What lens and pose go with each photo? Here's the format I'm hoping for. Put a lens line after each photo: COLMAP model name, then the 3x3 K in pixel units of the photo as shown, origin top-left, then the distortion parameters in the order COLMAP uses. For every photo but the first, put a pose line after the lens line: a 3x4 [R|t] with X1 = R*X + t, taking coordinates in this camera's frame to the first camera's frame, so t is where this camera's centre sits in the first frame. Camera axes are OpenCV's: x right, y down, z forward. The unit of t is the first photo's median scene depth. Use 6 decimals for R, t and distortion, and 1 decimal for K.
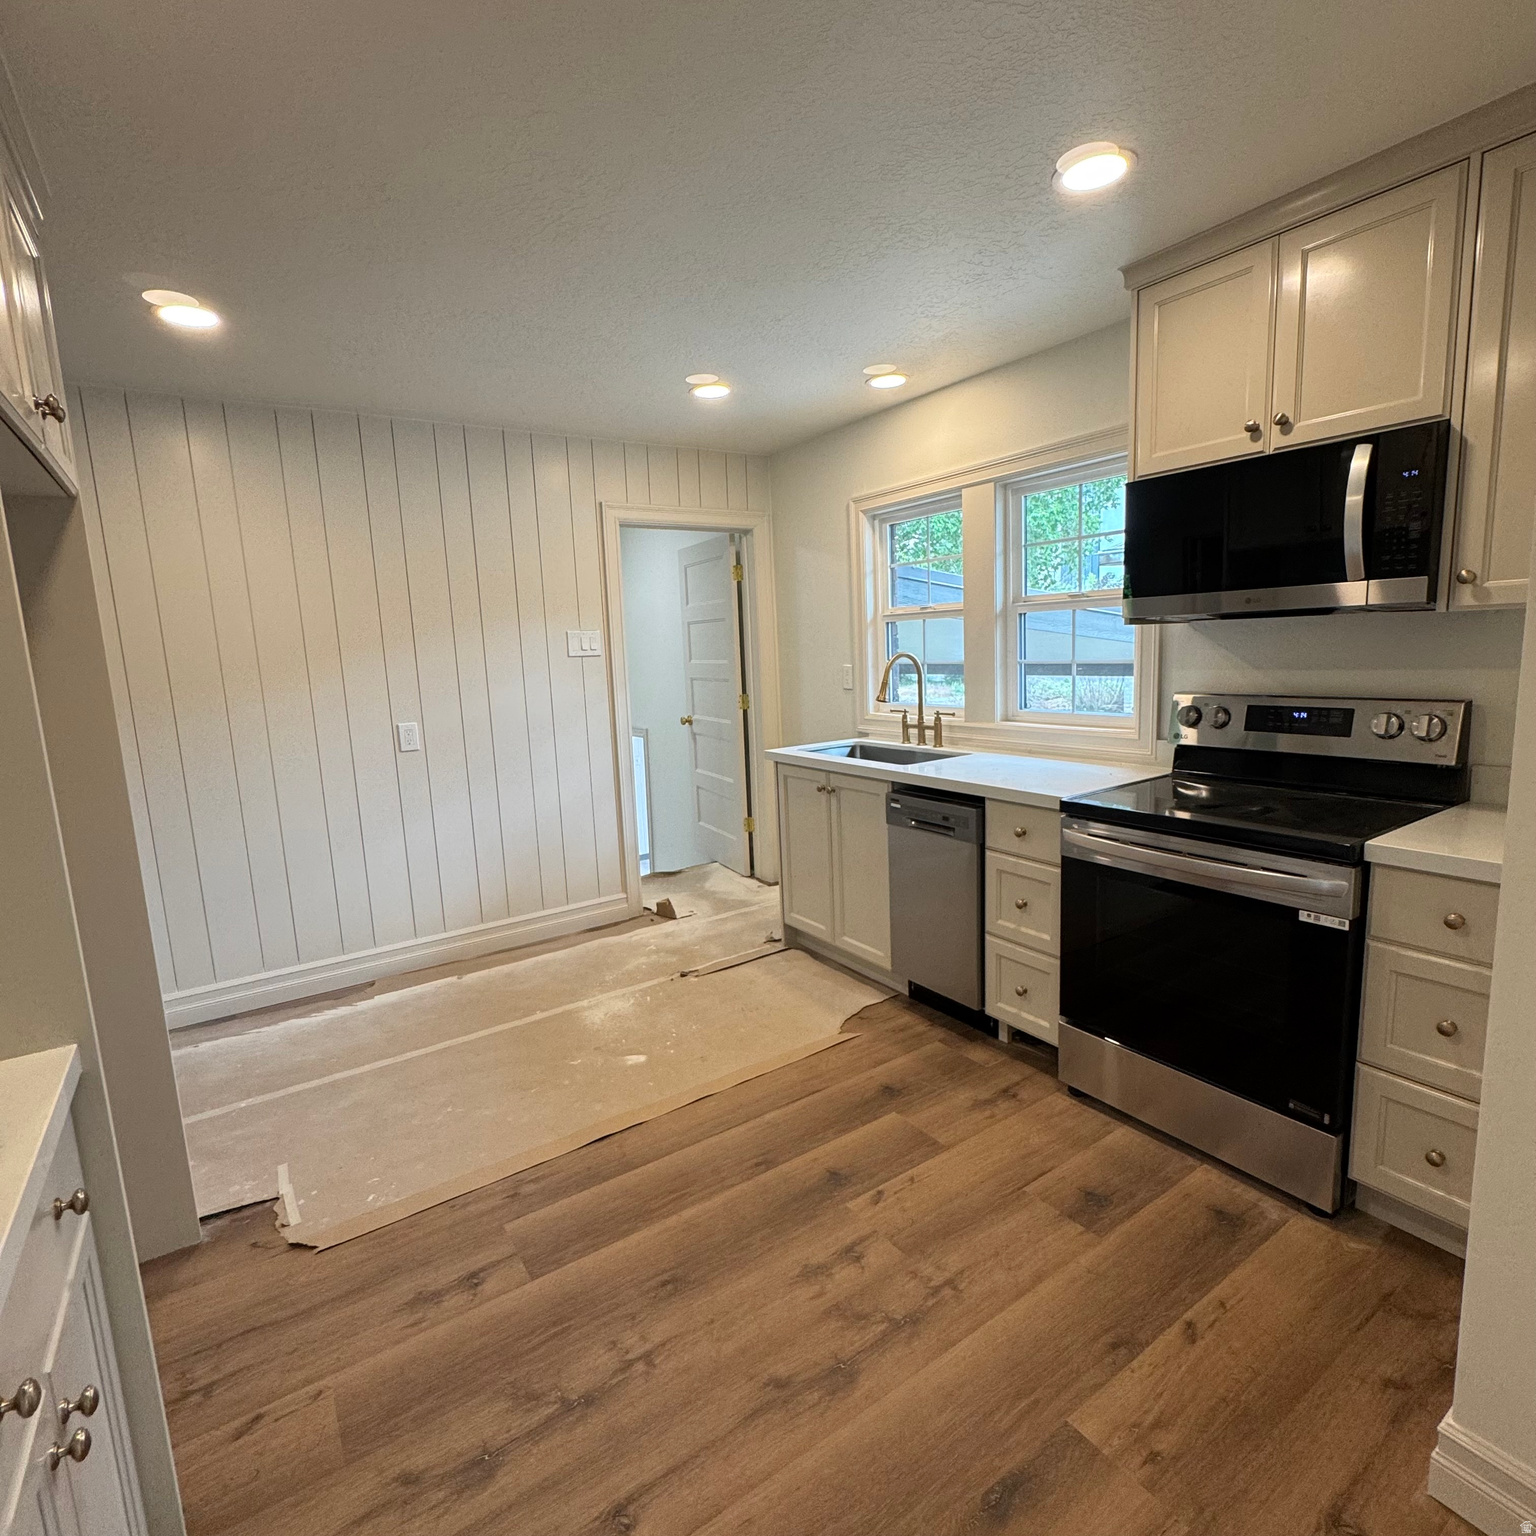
lens RADIAL K [[811.7, 0, 768.0], [0, 811.7, 768.0], [0, 0, 1]] dist [-0.002681, -0.001540]
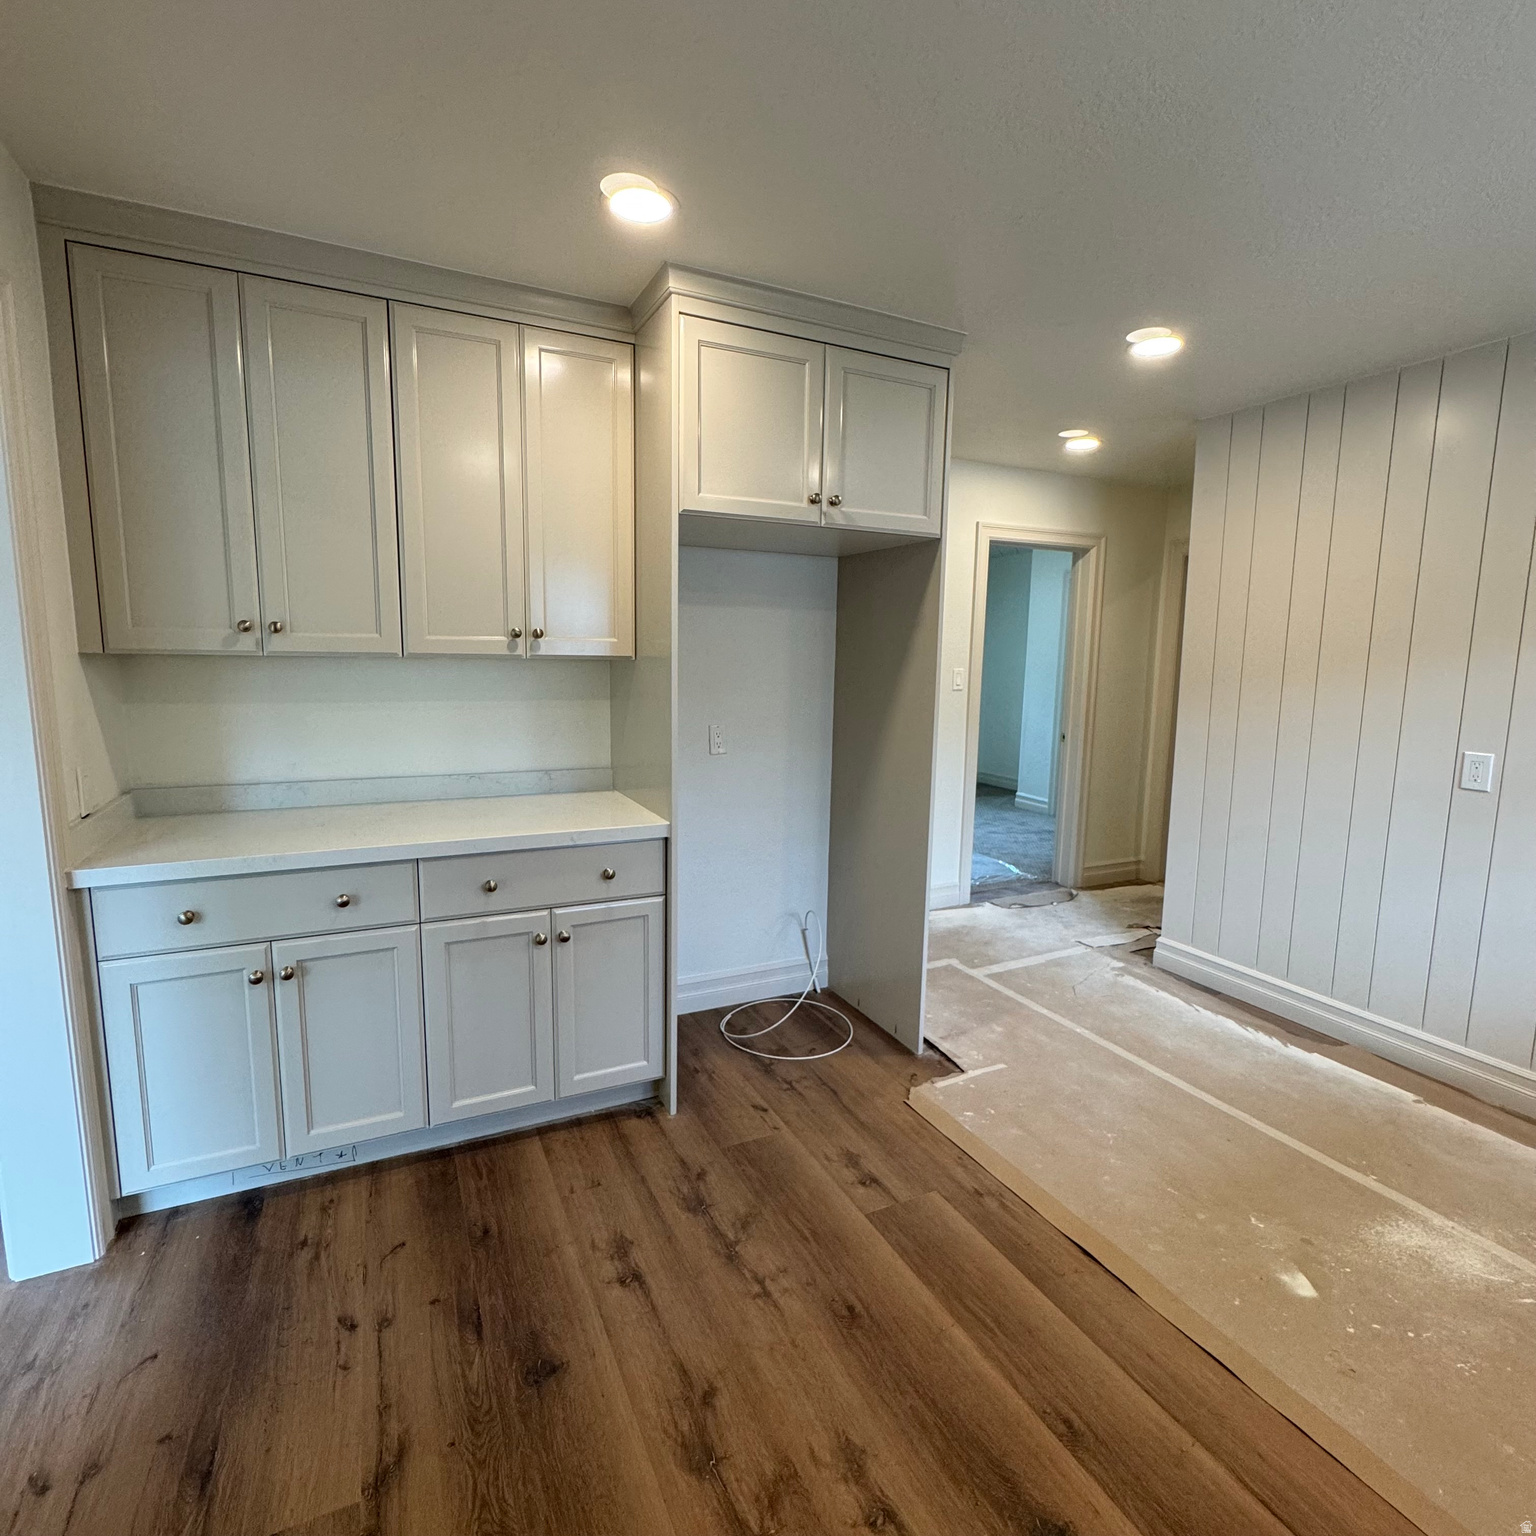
lens RADIAL K [[811.7, 0, 768.0], [0, 811.7, 768.0], [0, 0, 1]] dist [-0.002681, -0.001540]
pose [[-0.137457, 0.179040, -0.974192, 0.604428], [-0.163492, 0.965936, 0.200592, -0.139730], [0.976922, 0.186846, -0.103503, 0.750063]]
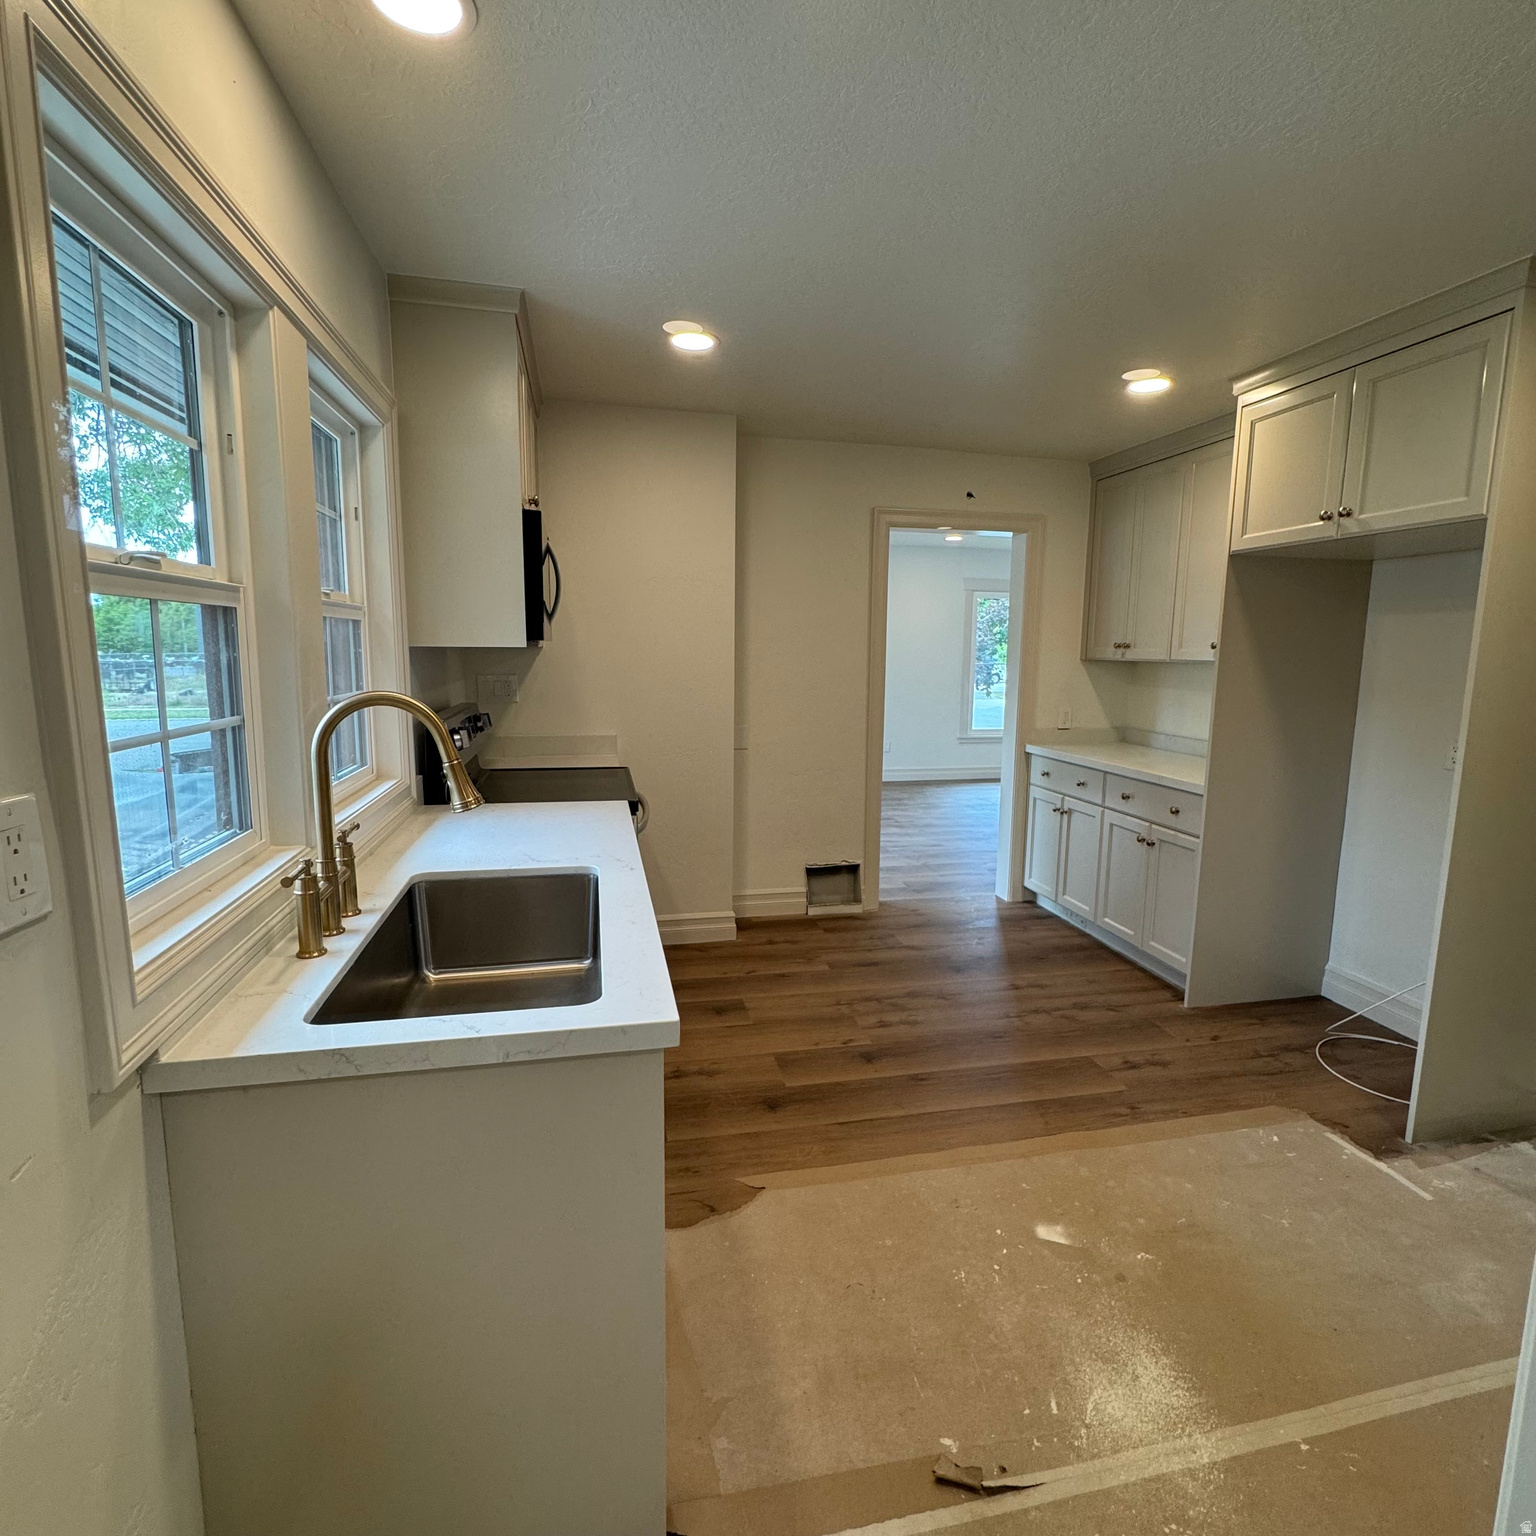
lens RADIAL K [[816.0, 0, 766.6], [0, 816.0, 764.5], [0, 0, 1]] dist [-0.003090, 0.000336]
pose [[-0.928310, -0.019551, 0.371293, -0.248431], [0.086644, 0.959748, 0.267164, -0.326709], [-0.361571, 0.280181, -0.889250, 2.121365]]
